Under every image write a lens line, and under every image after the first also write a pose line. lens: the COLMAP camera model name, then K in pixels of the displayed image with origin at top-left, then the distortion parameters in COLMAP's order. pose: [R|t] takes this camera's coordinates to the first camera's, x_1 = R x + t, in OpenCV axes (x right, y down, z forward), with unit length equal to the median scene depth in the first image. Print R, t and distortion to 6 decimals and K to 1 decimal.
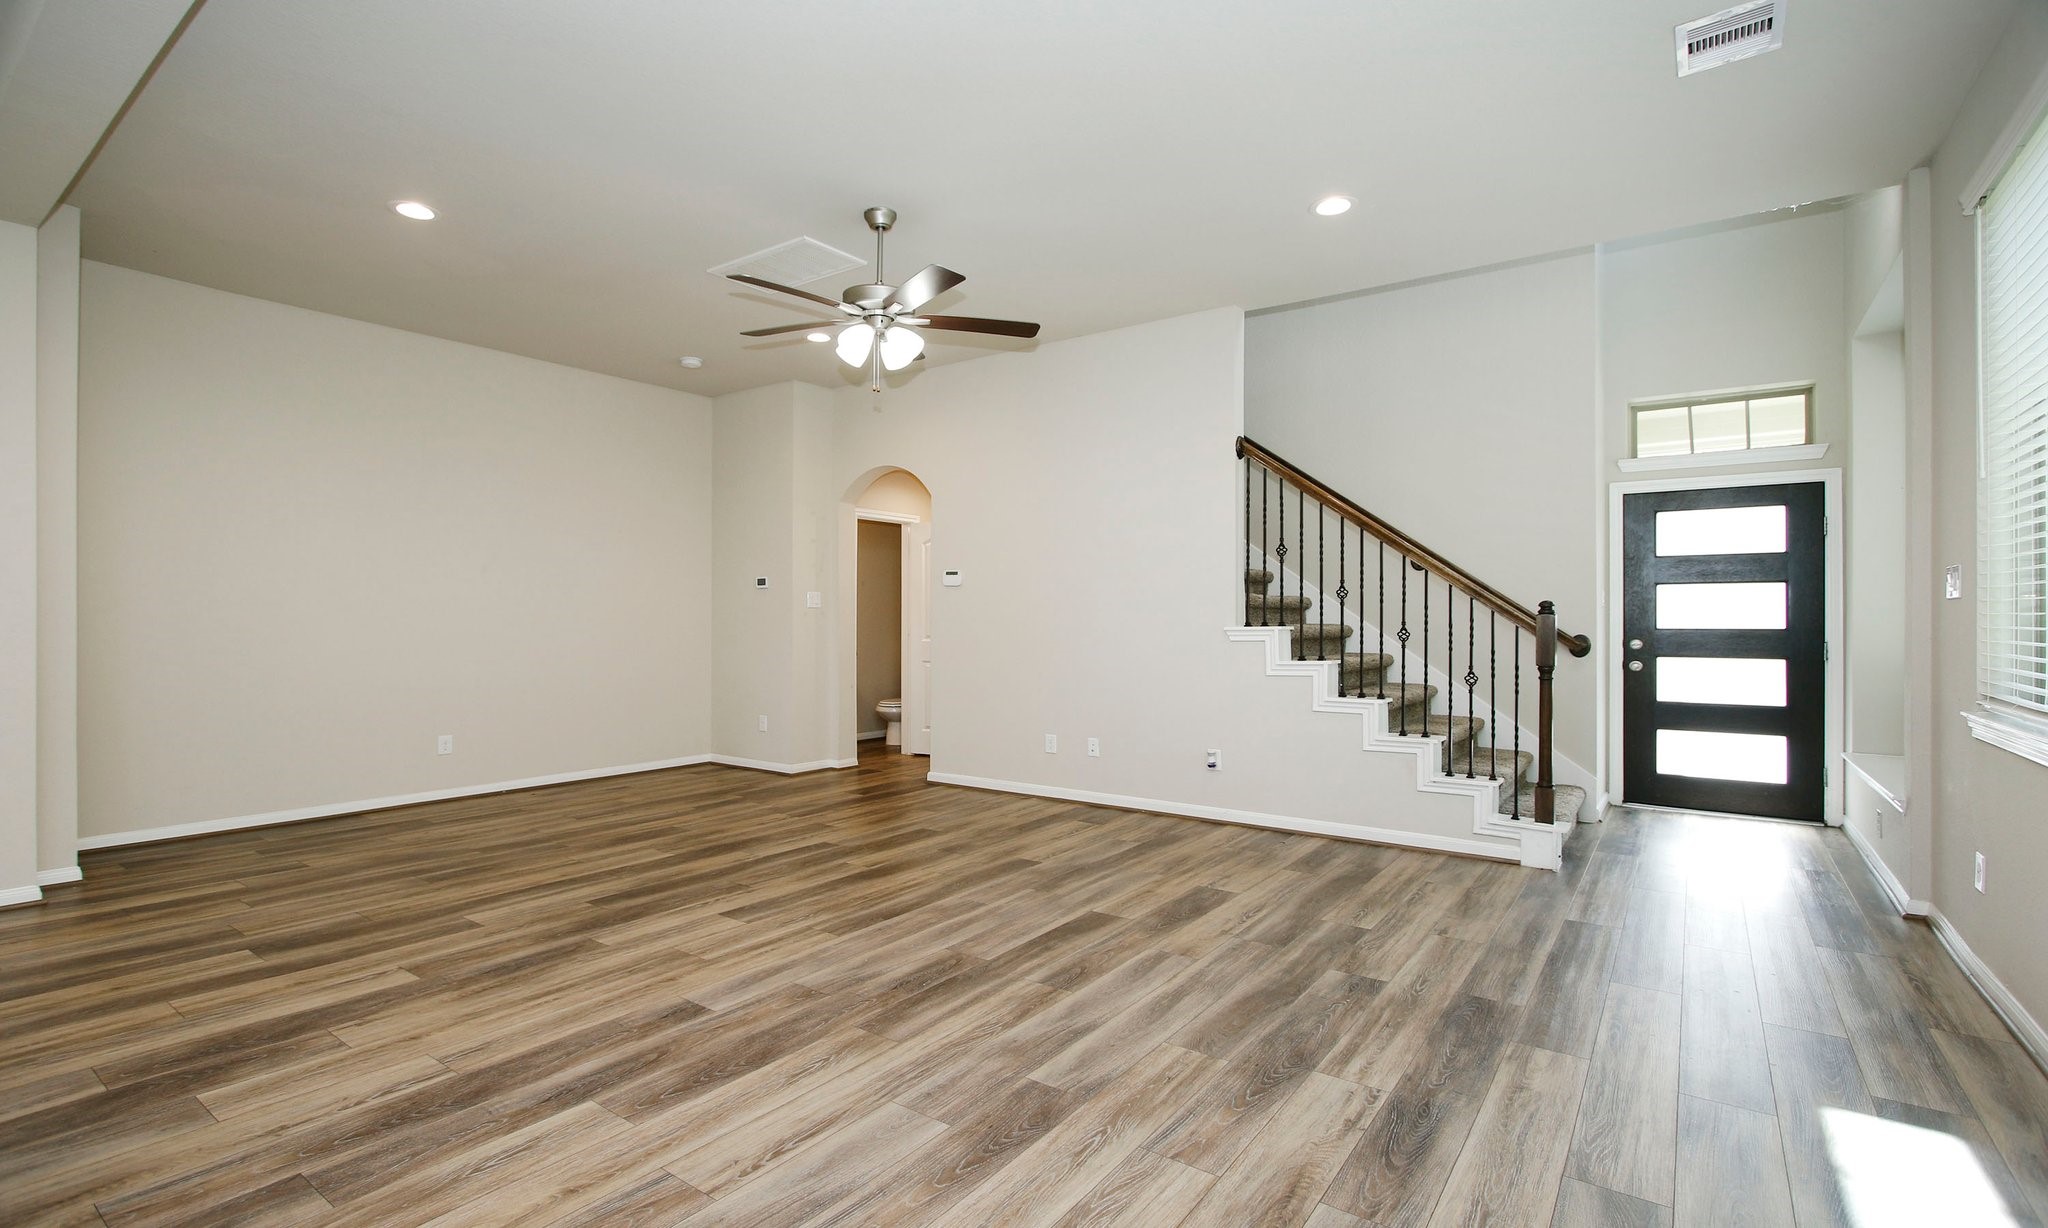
lens RADIAL K [[940.9, 0, 1017.0], [0, 940.9, 614.5], [0, 0, 1]] dist [-0.014637, 0.000208]
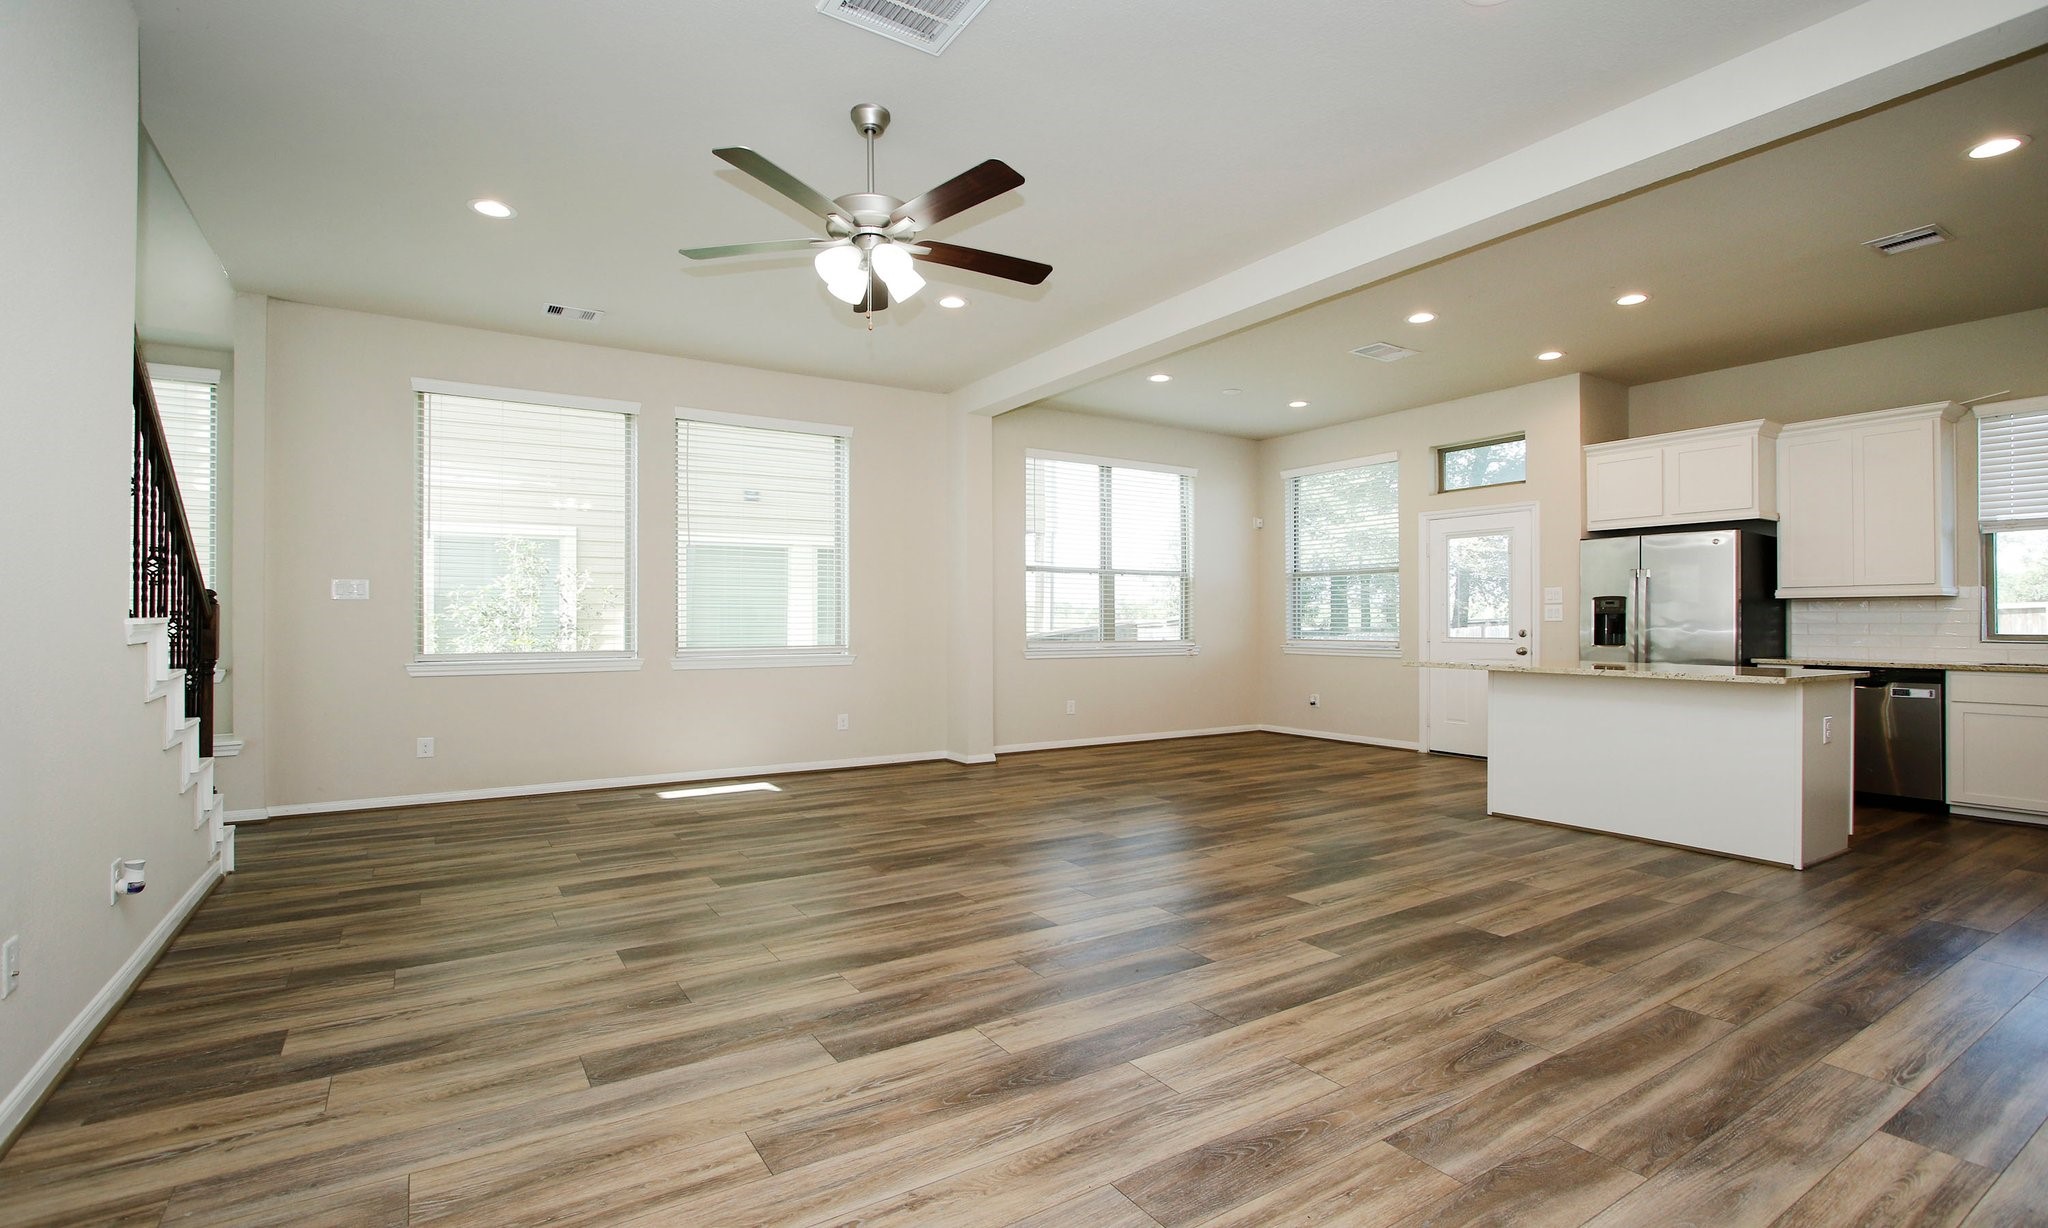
lens RADIAL K [[940.9, 0, 1017.0], [0, 940.9, 614.5], [0, 0, 1]] dist [-0.014637, 0.000208]
pose [[-0.931891, 0.001198, 0.362736, -0.624361], [-0.004214, 0.999891, -0.014129, 0.023442], [-0.362713, -0.014695, -0.931785, 1.903581]]
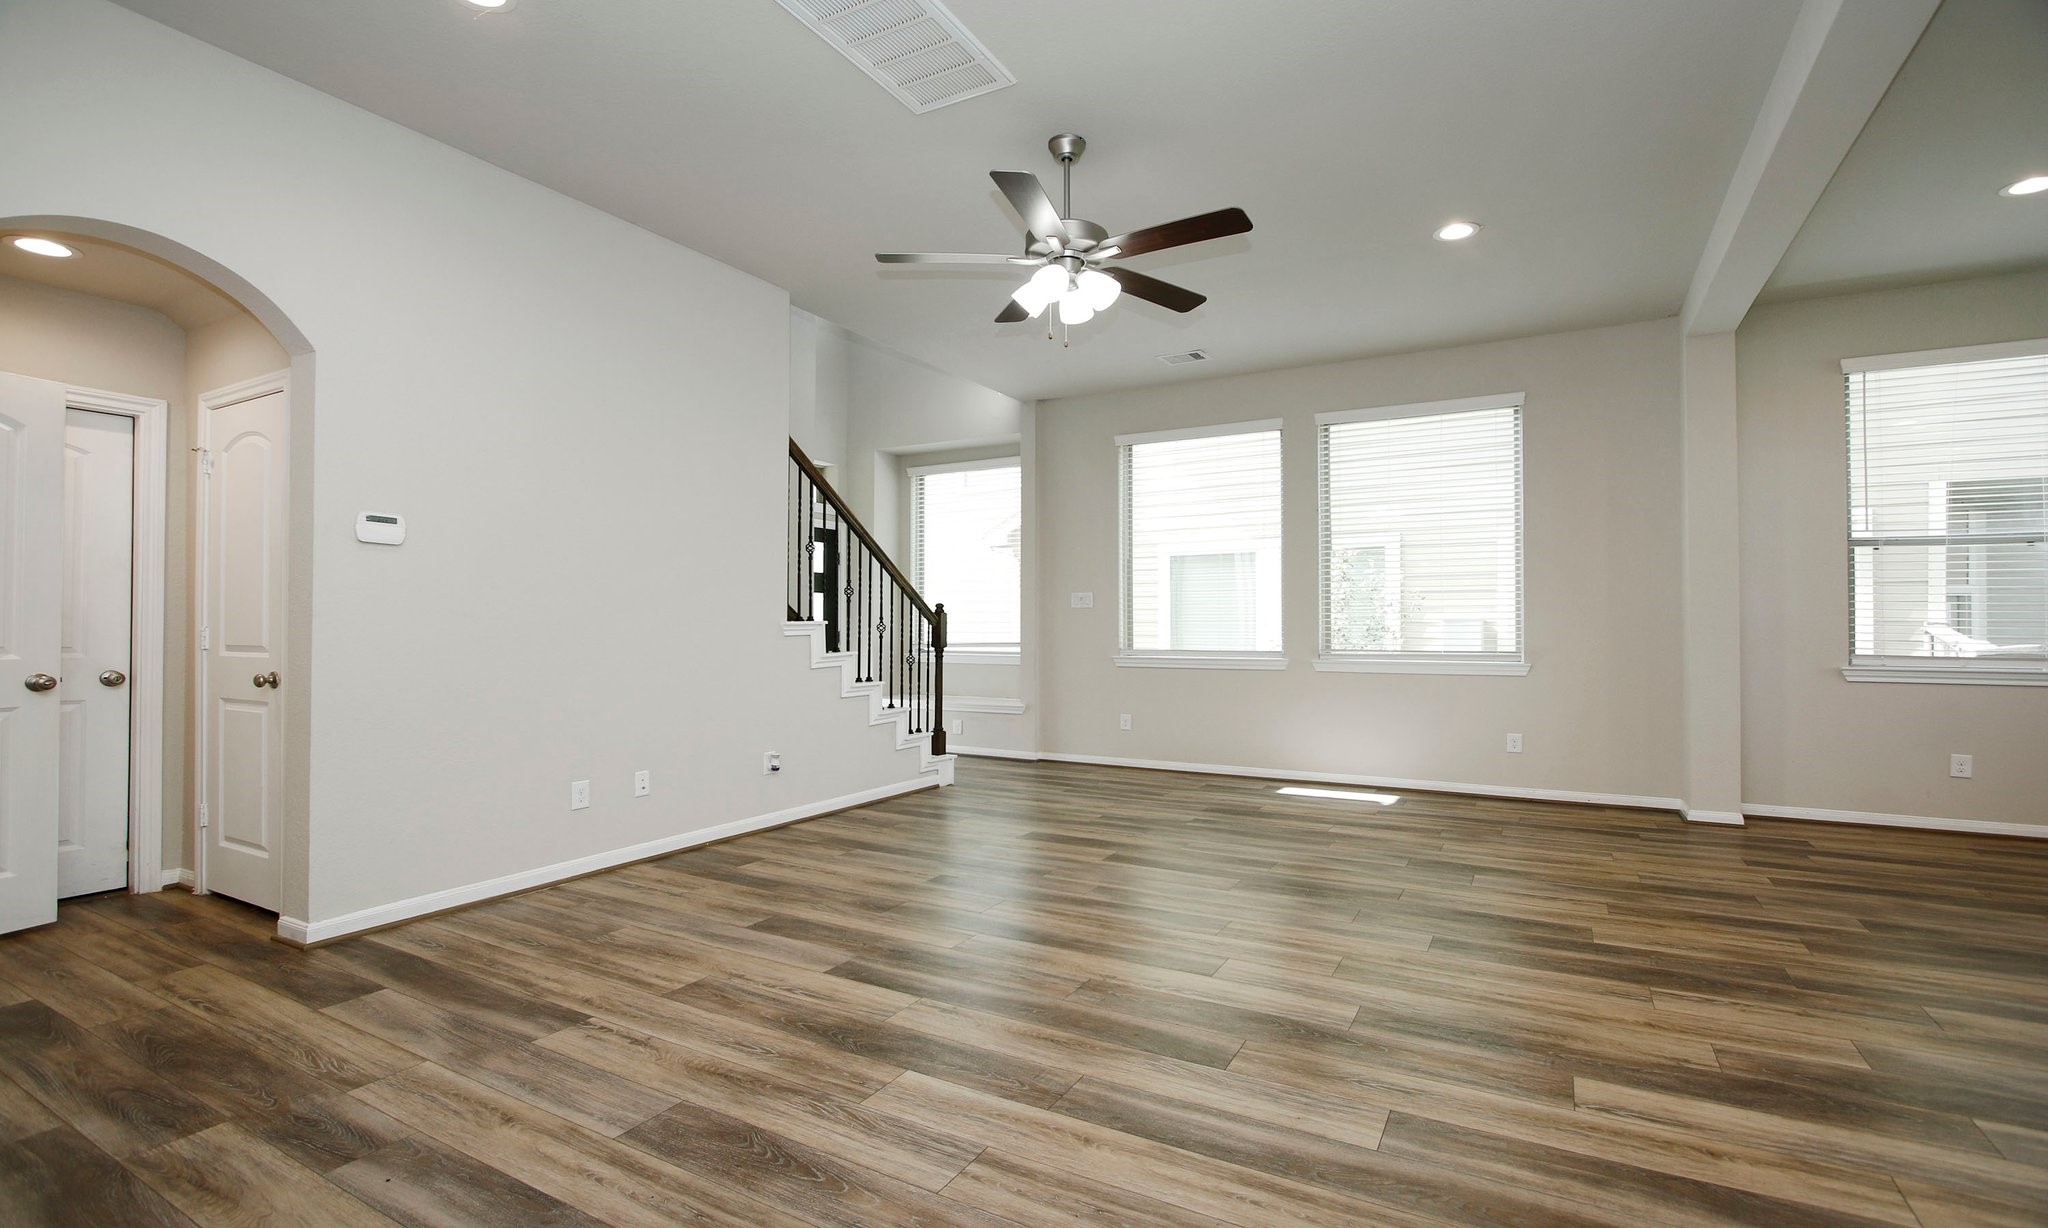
lens RADIAL K [[935.0, 0, 1019.8], [0, 935.0, 614.5], [0, 0, 1]] dist [-0.014619, 0.000721]
pose [[-0.113183, 0.008013, 0.993542, -1.104272], [-0.008999, 0.999918, -0.009090, 0.017723], [-0.993533, -0.009970, -0.113102, 1.264380]]
